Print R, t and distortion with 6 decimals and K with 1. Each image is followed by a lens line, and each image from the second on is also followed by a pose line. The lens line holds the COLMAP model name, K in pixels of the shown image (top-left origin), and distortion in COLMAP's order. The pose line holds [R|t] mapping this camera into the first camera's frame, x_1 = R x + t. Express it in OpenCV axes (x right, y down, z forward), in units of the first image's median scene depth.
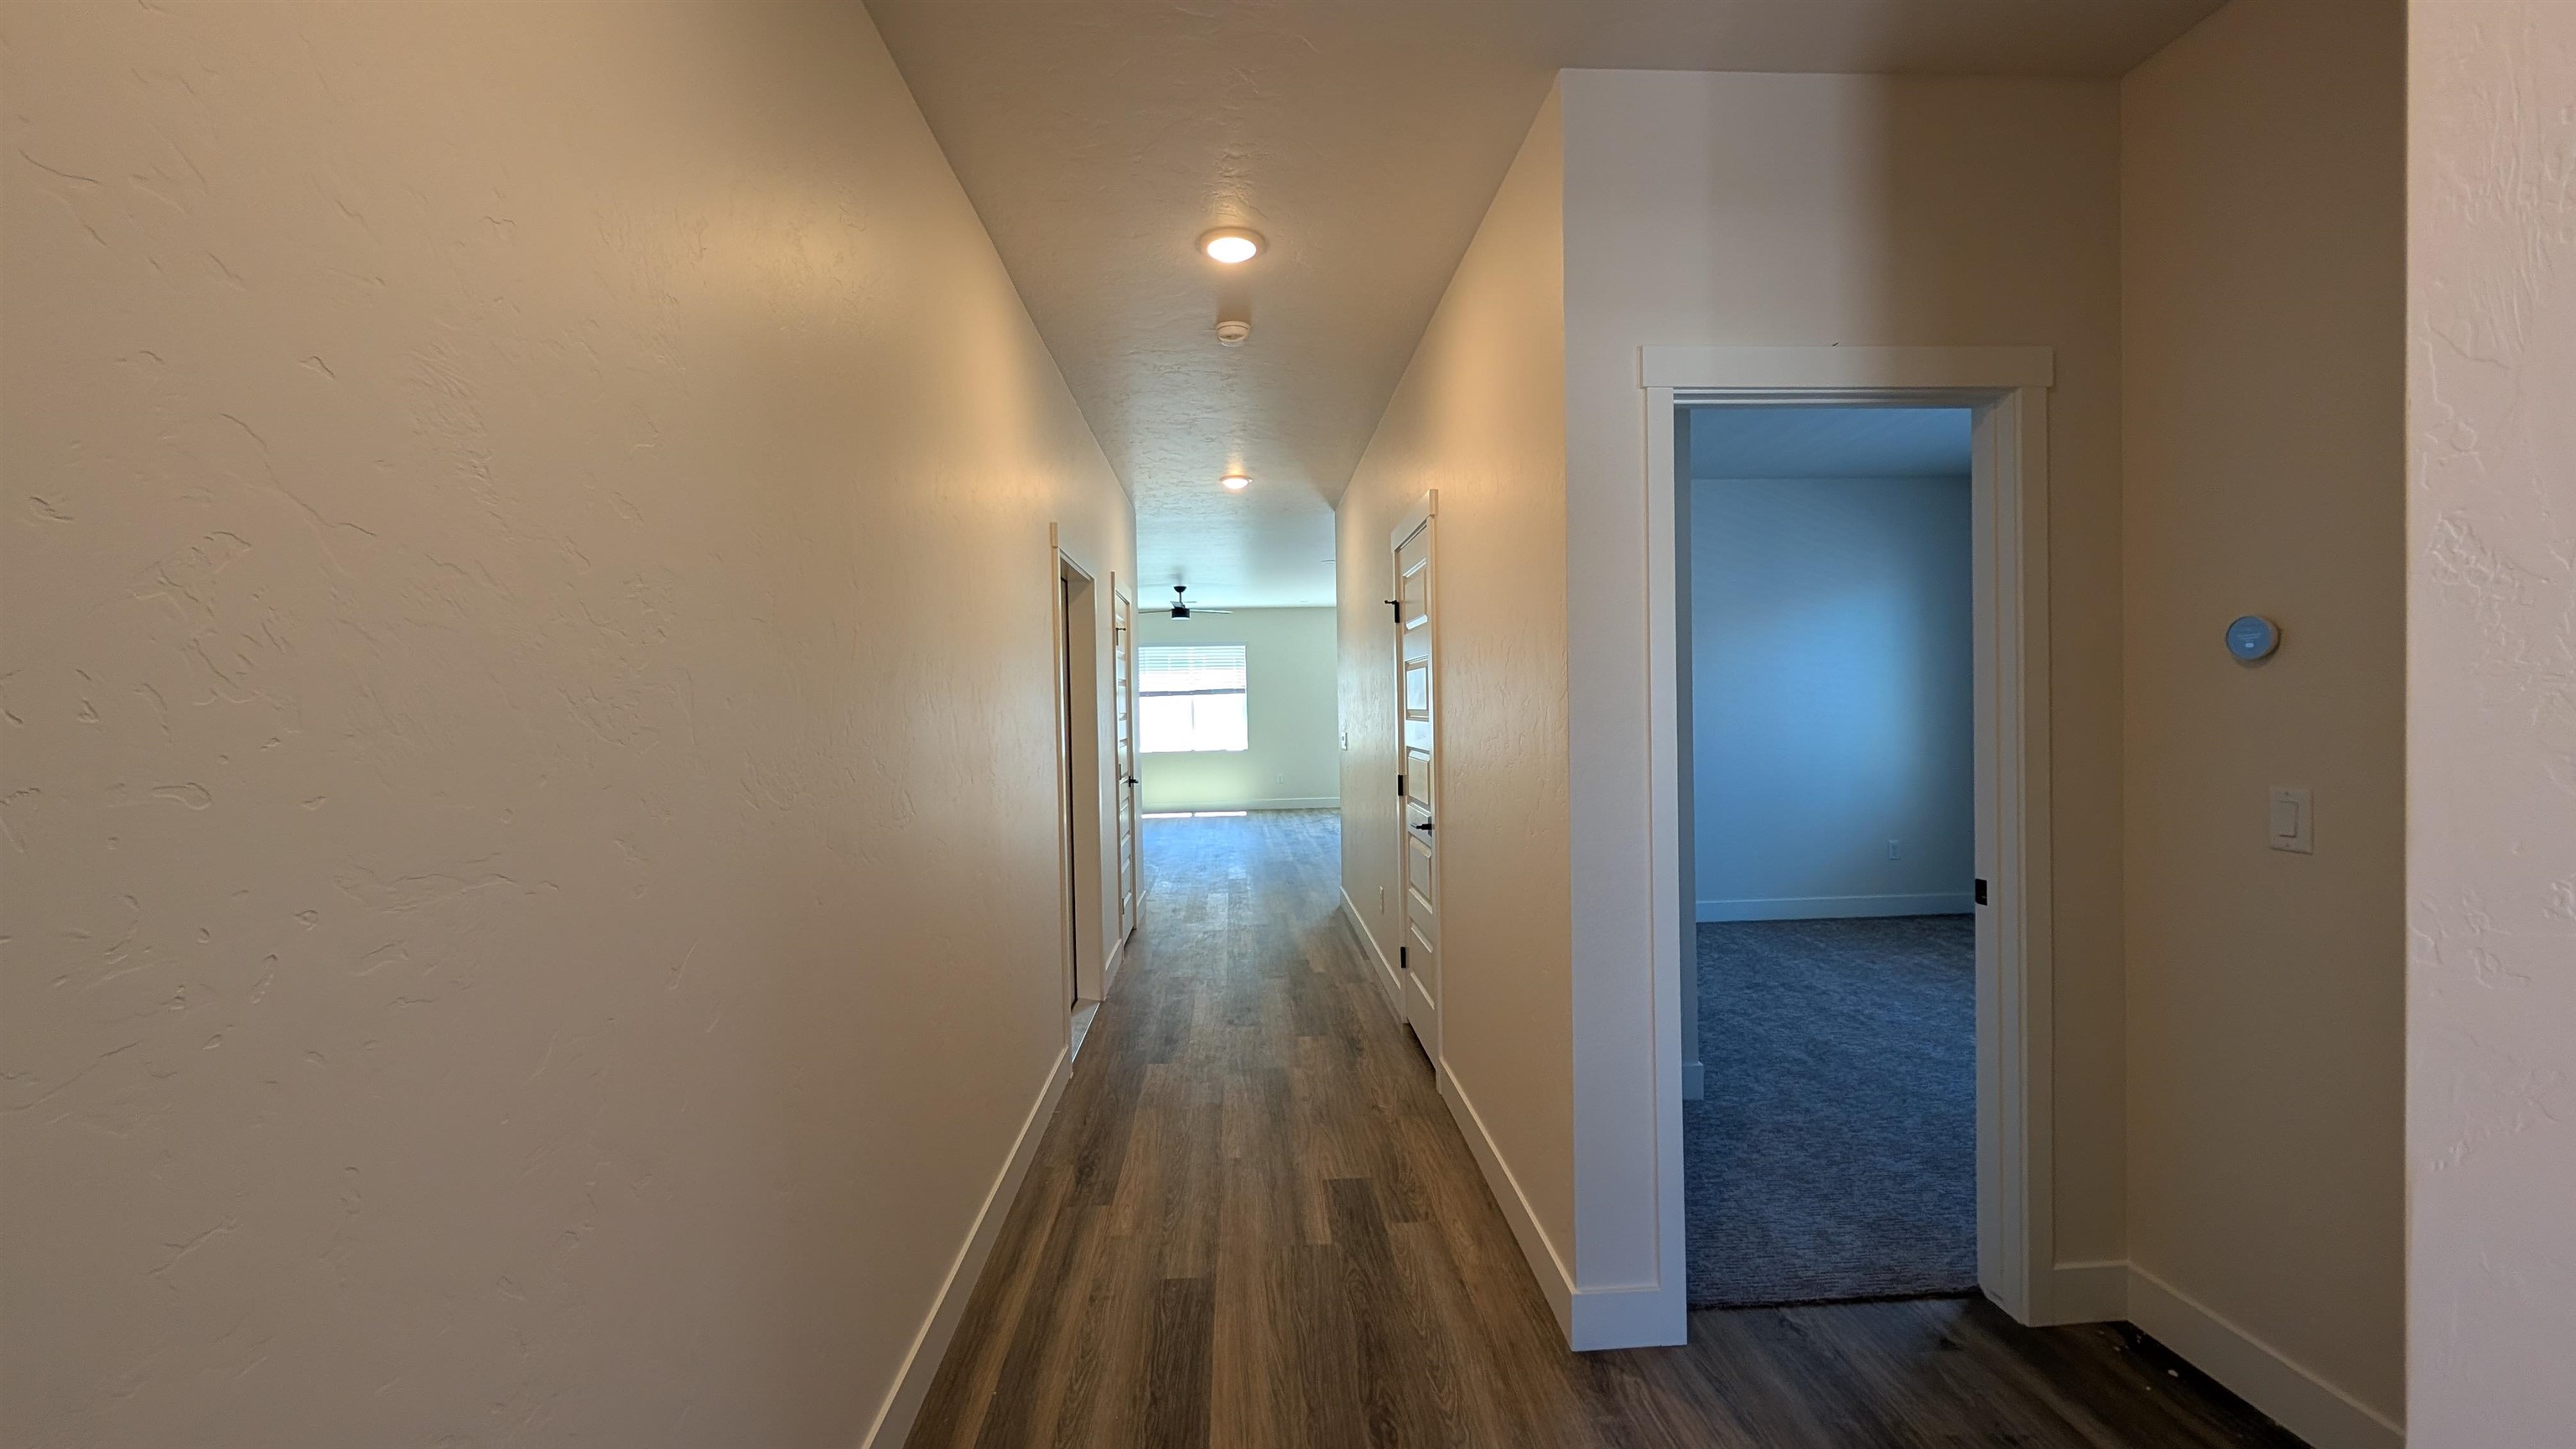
lens RADIAL K [[977.1, 0, 1290.8], [0, 977.1, 715.5], [0, 0, 1]] dist [0.000368, -0.000032]
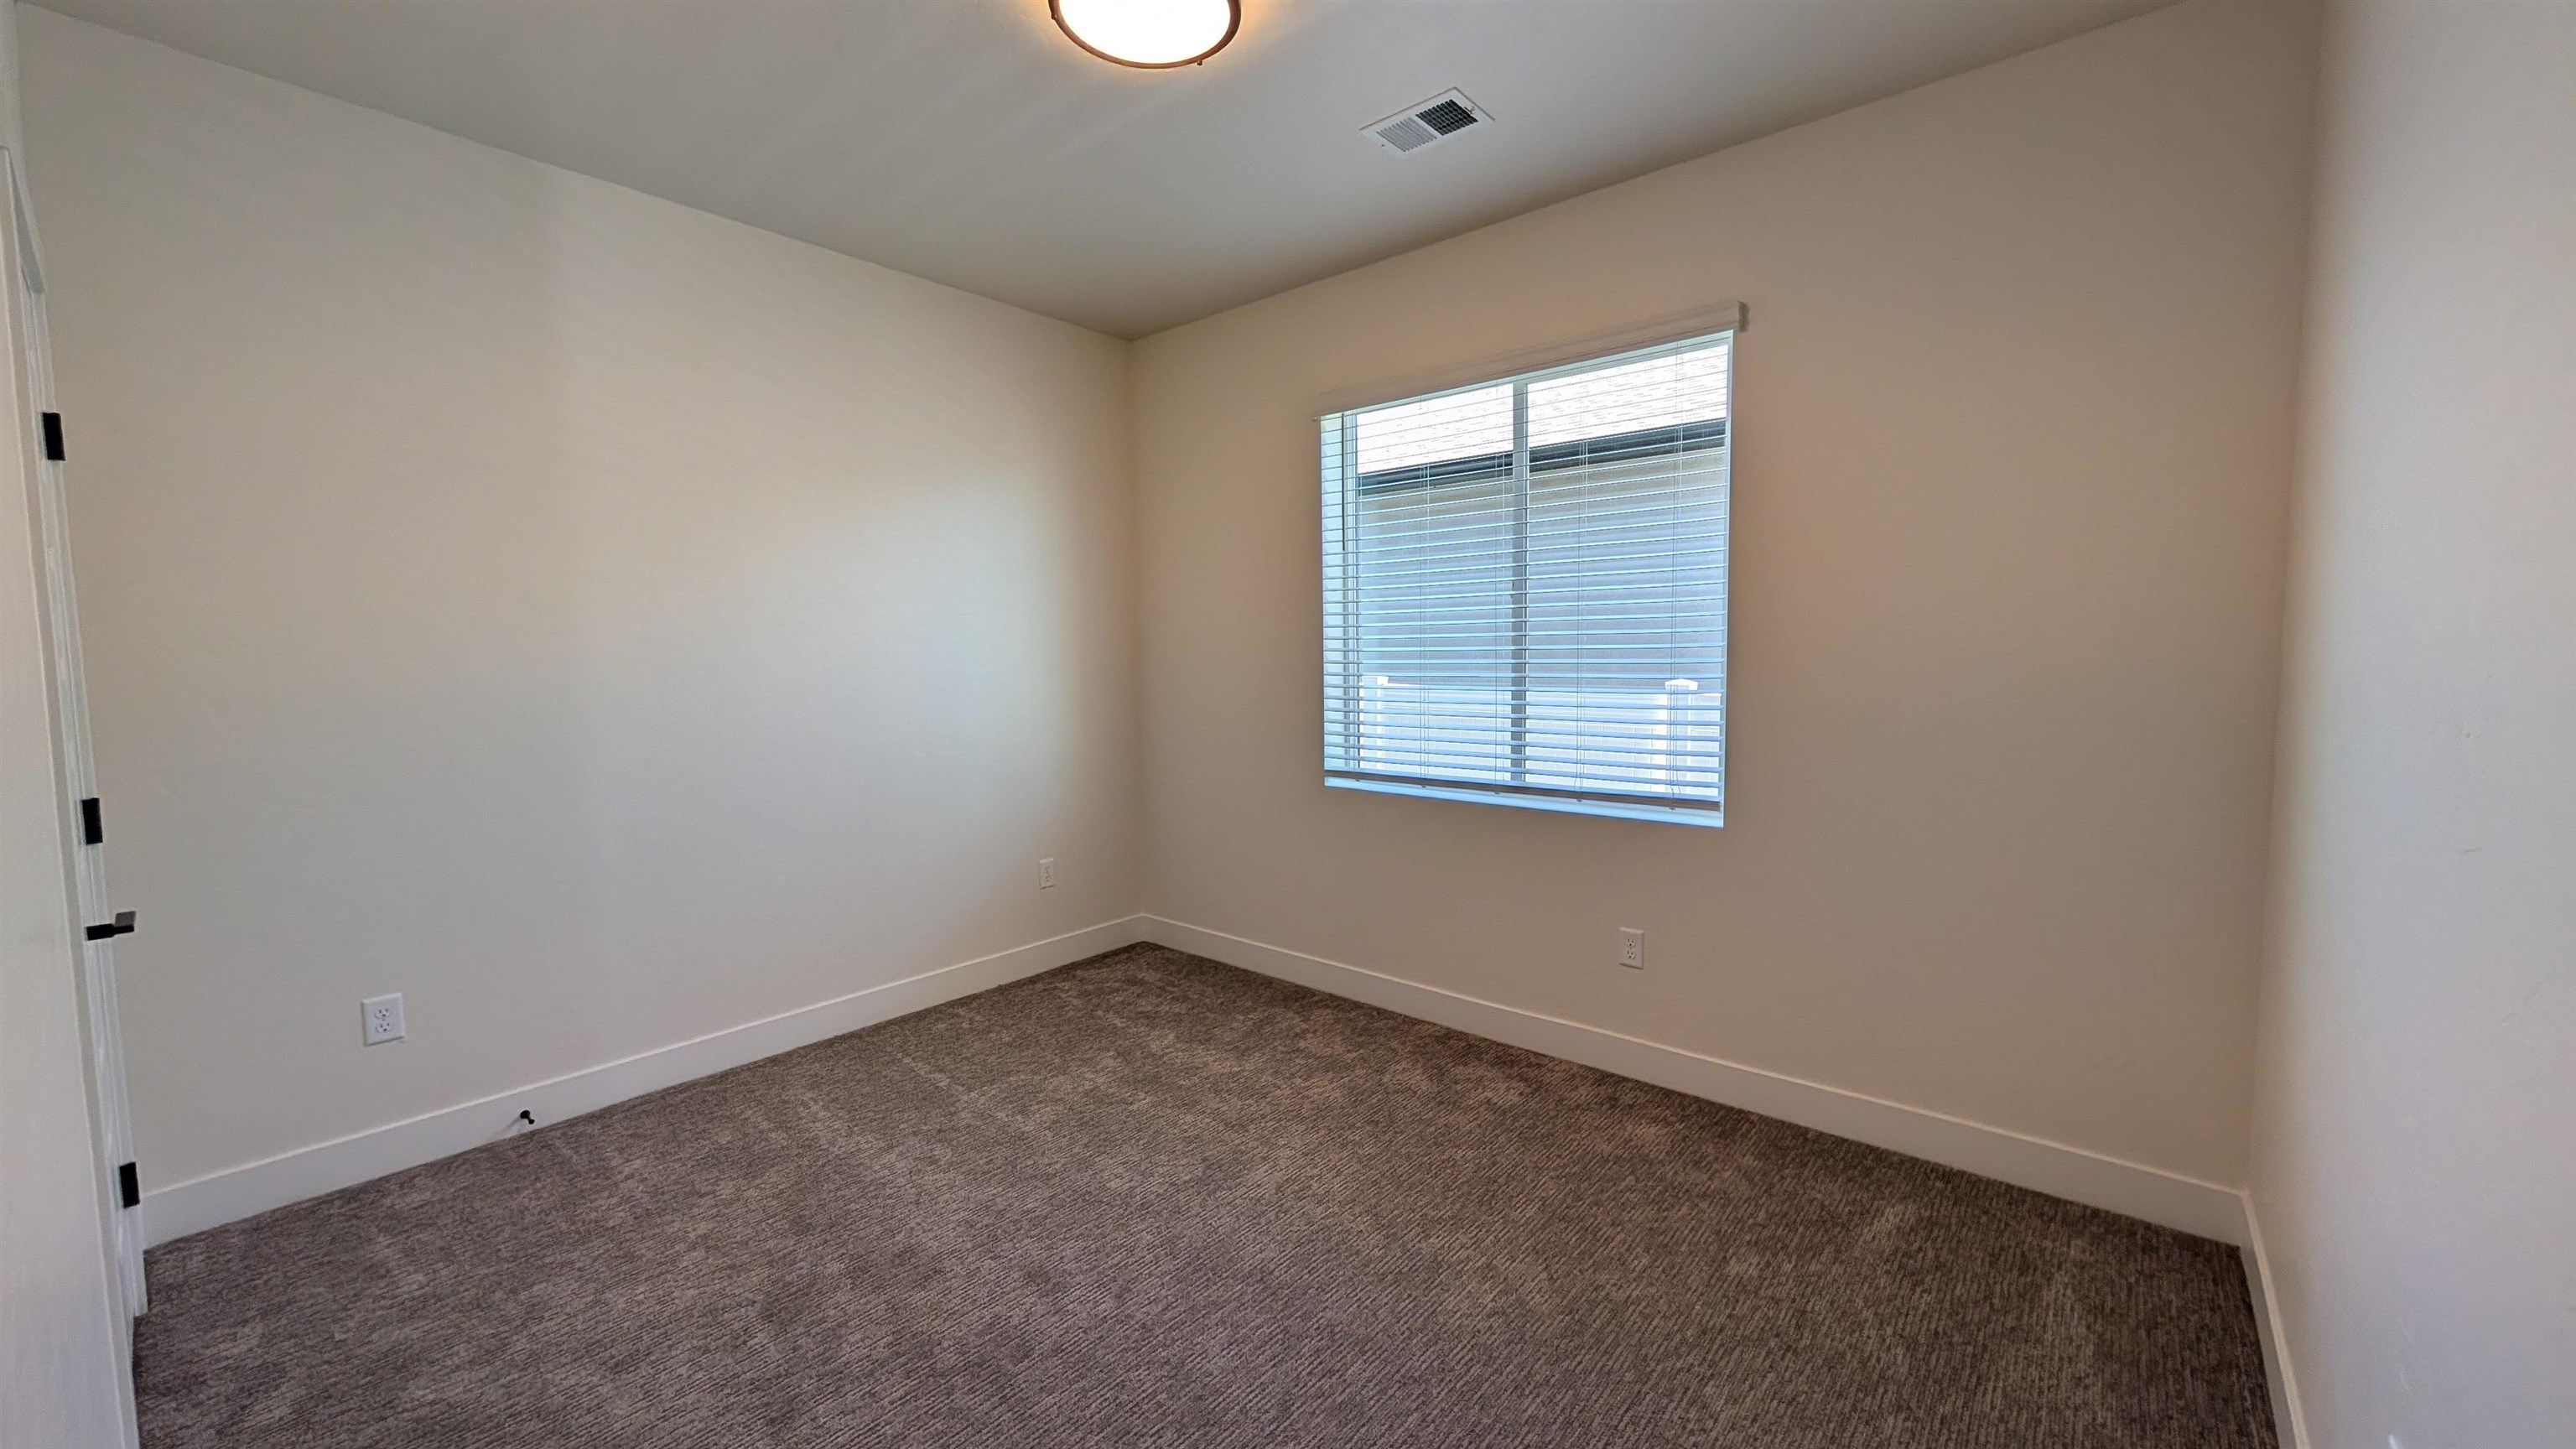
lens RADIAL K [[977.1, 0, 1290.8], [0, 977.1, 715.5], [0, 0, 1]] dist [0.000368, -0.000032]
pose [[0.689163, -0.033549, 0.723829, 0.290433], [-0.001885, 0.998841, 0.048090, -0.006410], [-0.724604, -0.034506, 0.688301, 0.489567]]
